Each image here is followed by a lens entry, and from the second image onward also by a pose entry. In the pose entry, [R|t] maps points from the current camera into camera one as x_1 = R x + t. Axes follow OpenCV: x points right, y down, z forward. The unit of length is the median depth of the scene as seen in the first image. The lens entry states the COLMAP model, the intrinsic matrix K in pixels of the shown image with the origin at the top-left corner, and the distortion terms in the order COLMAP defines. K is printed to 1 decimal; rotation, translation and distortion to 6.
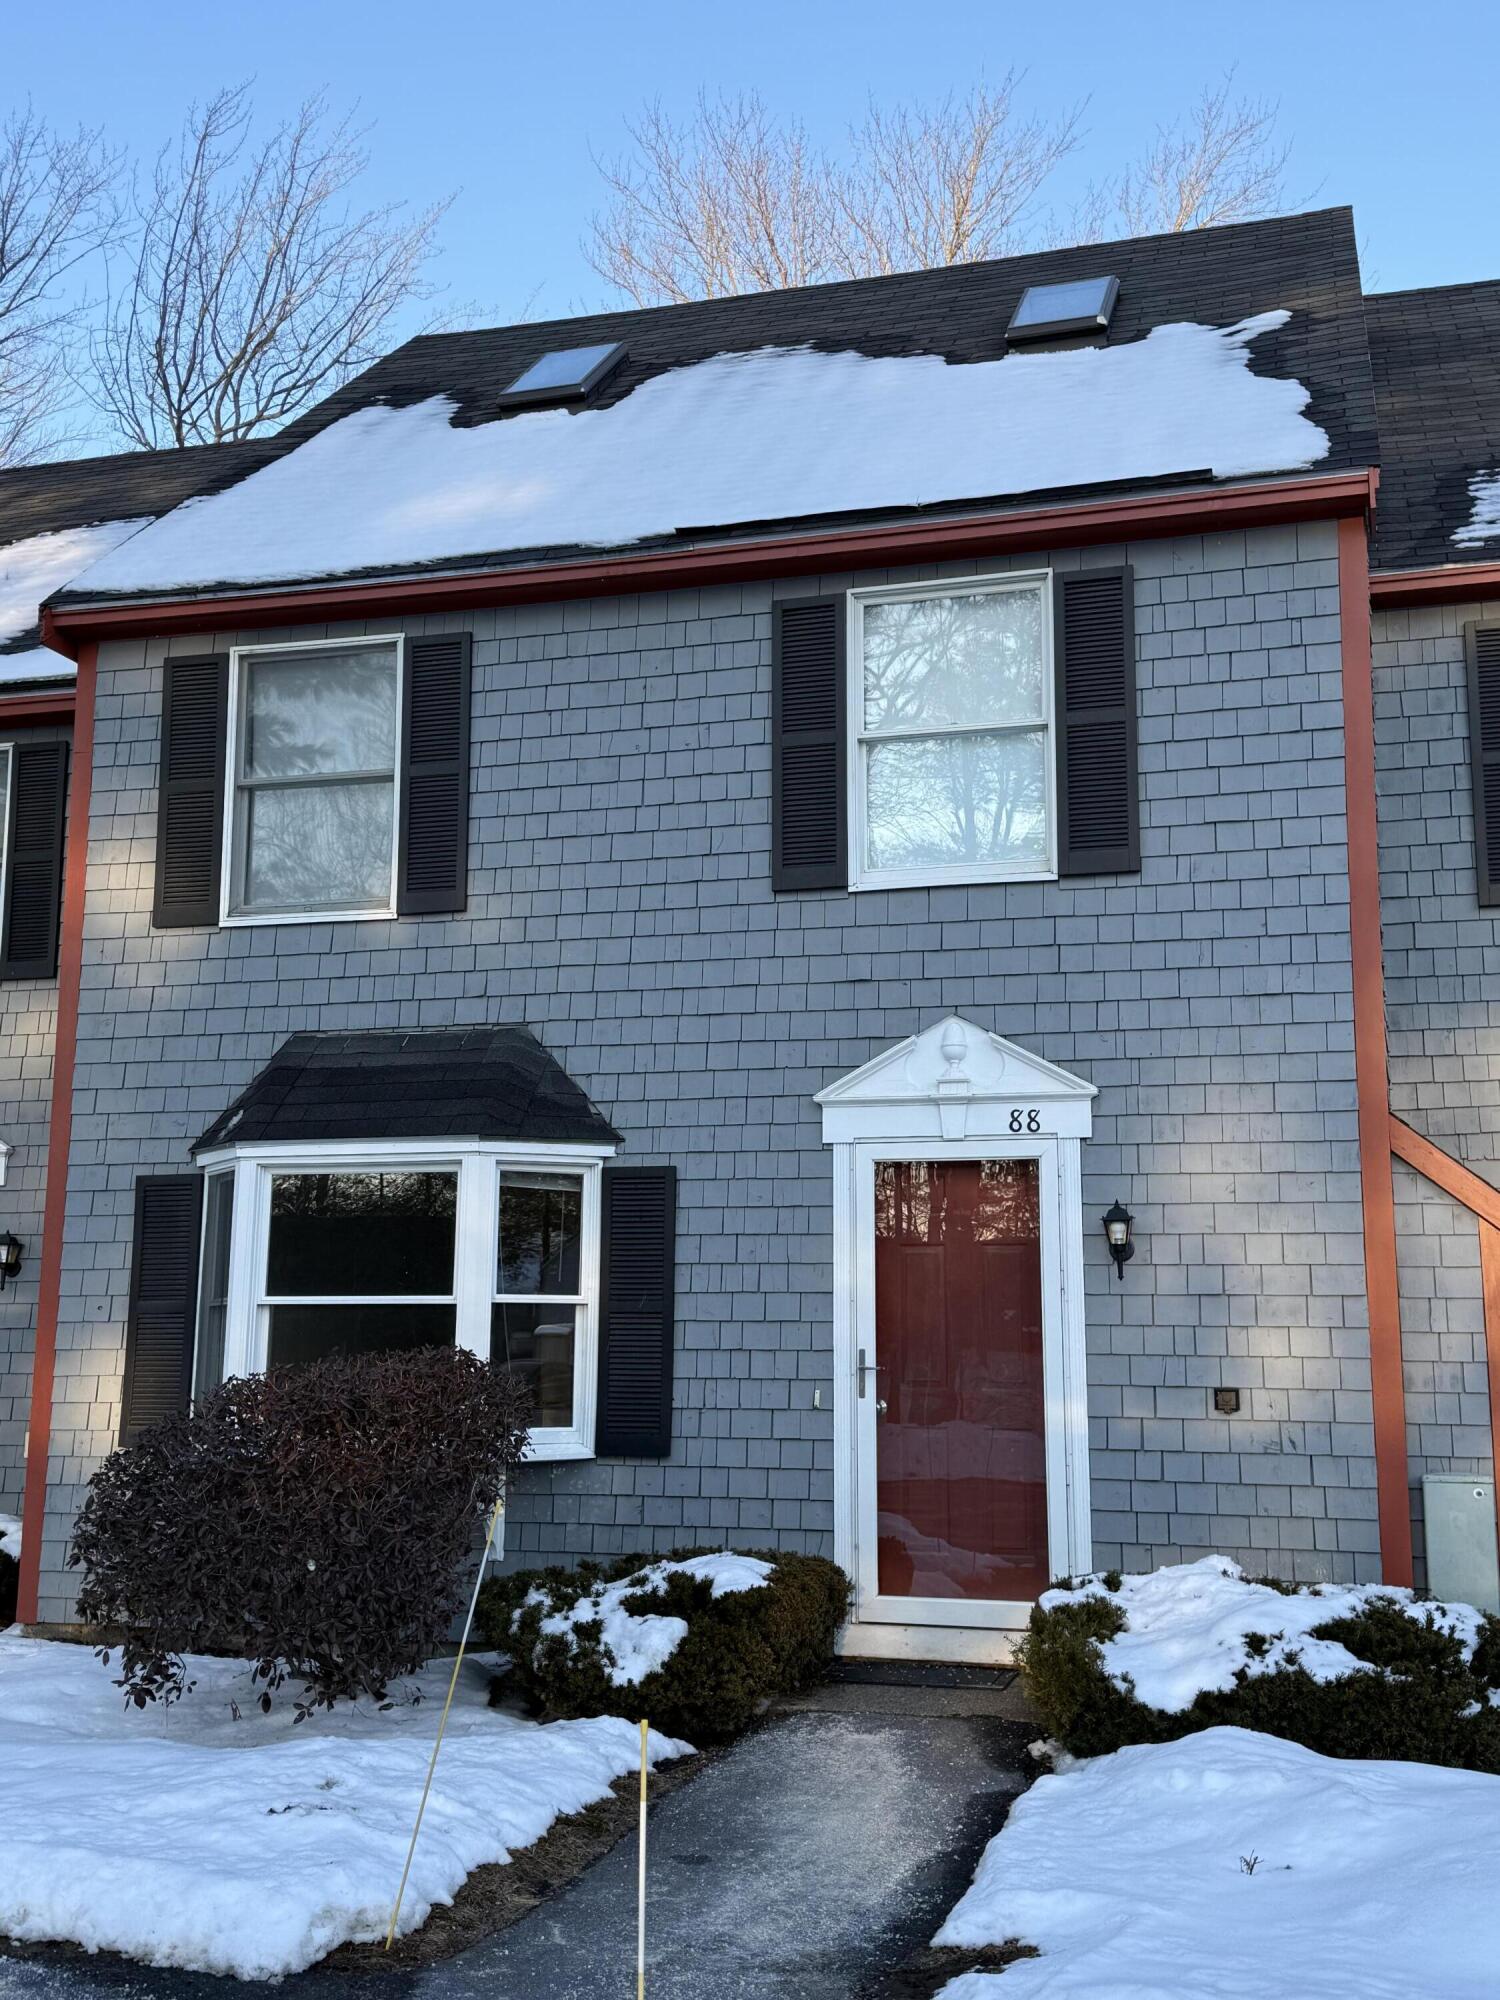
lens RADIAL K [[2138.3, 0, 750.0], [0, 2138.3, 1000.0], [0, 0, 1]] dist [0.161730, -0.353942]
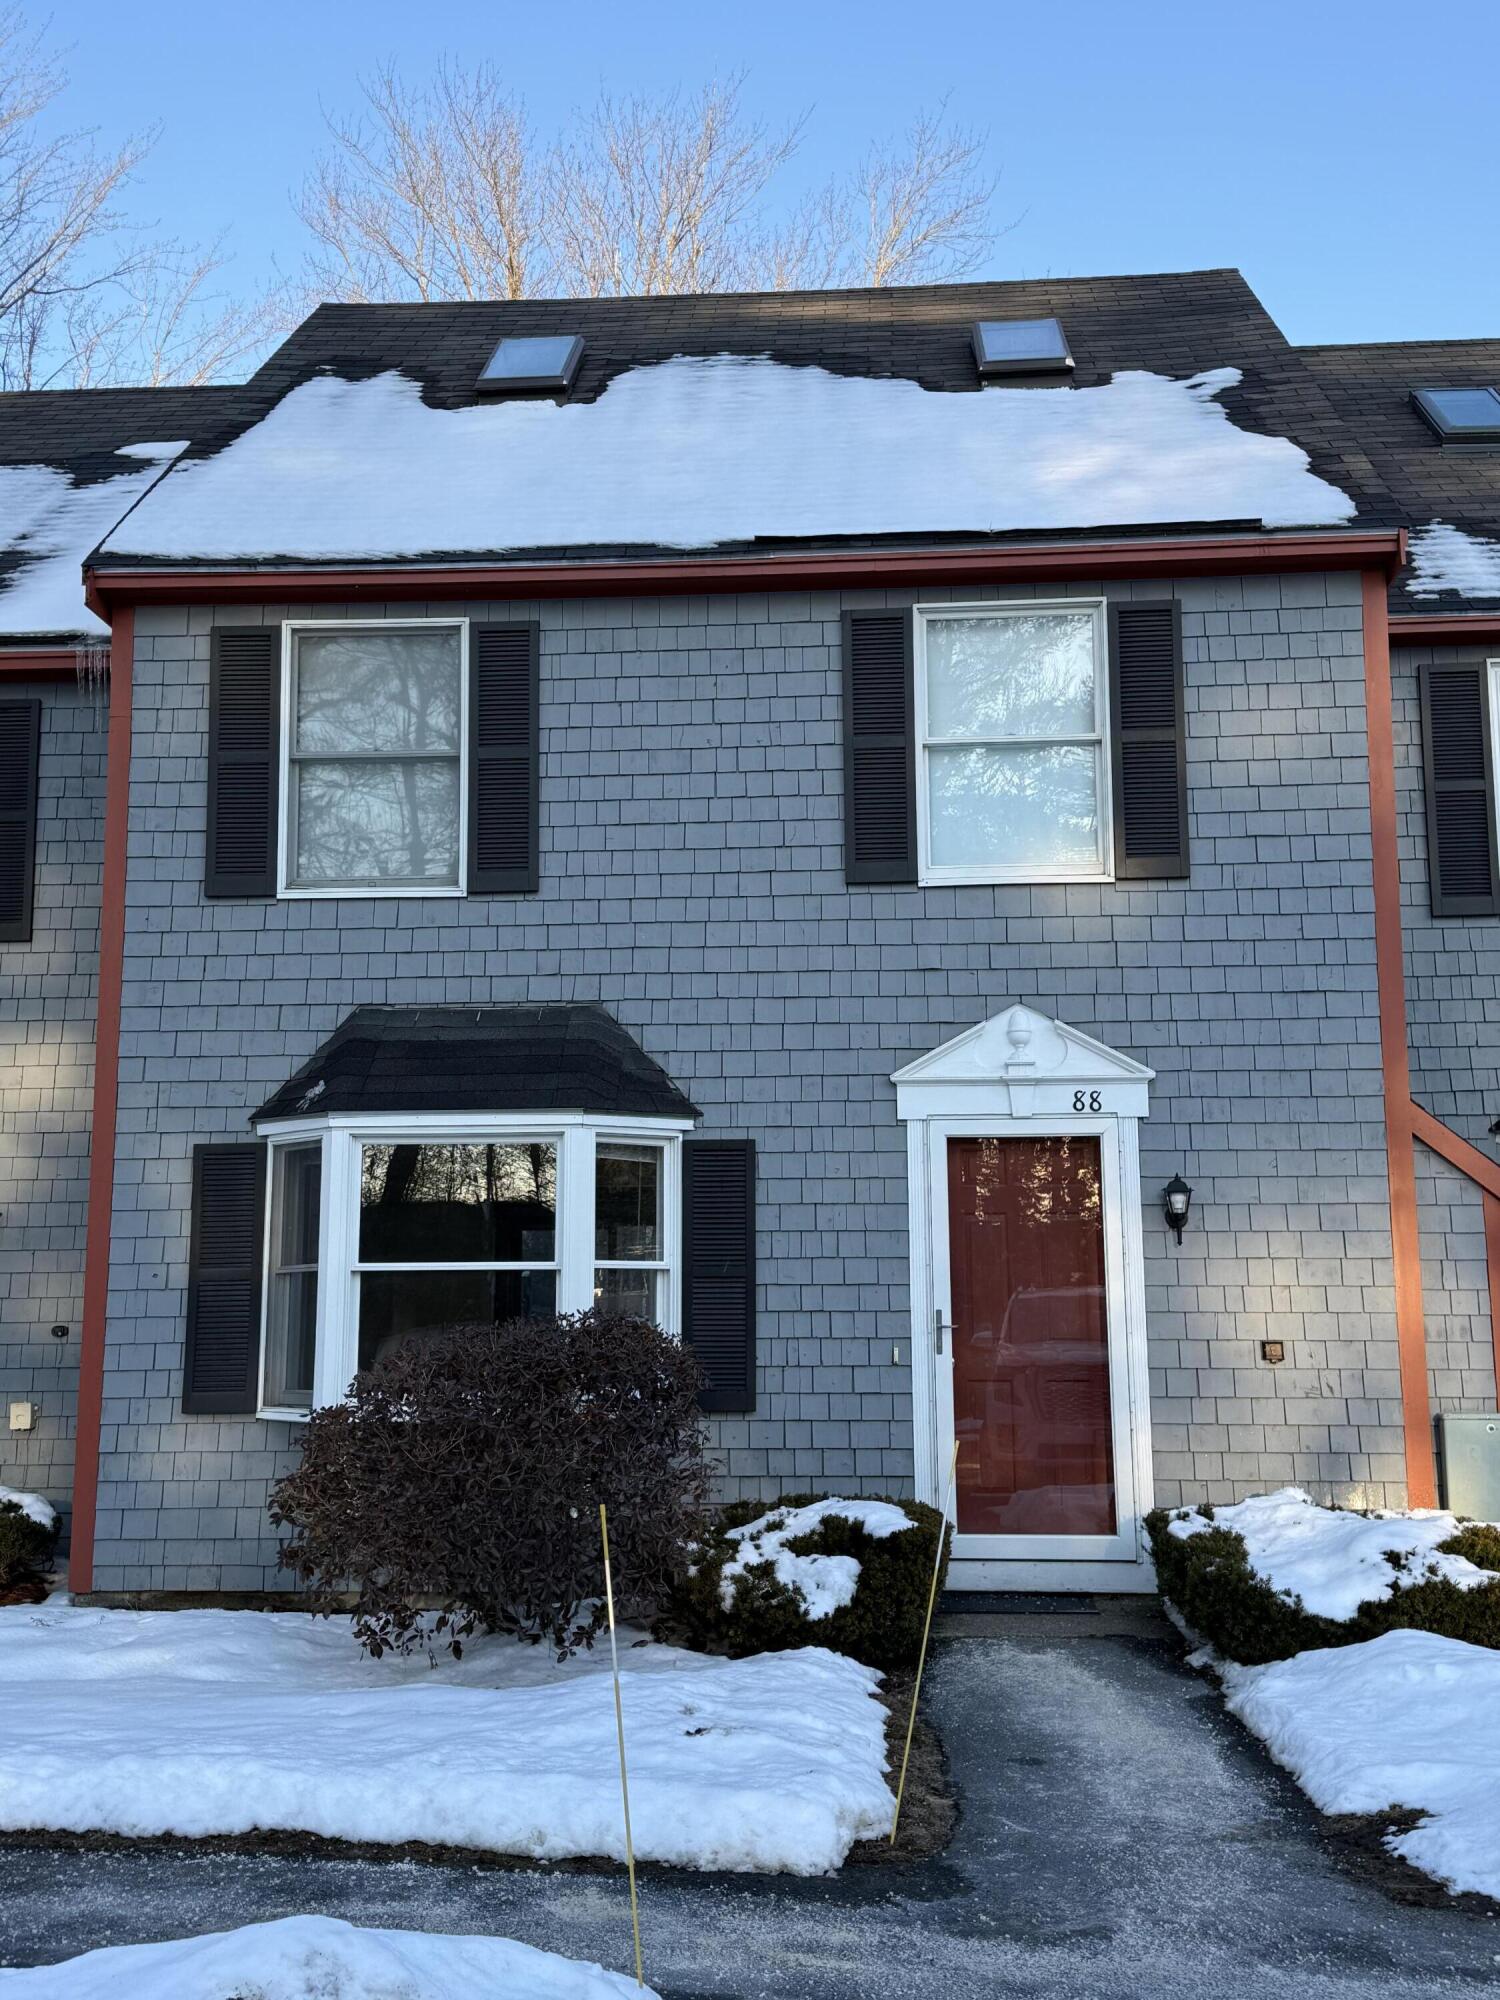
lens RADIAL K [[2138.3, 0, 750.0], [0, 2138.3, 1000.0], [0, 0, 1]] dist [0.161730, -0.353942]
pose [[0.976427, 0.021307, 0.214794, -0.264492], [-0.024386, 0.999634, 0.011695, -0.003929], [-0.214467, -0.016657, 0.976589, -0.034969]]
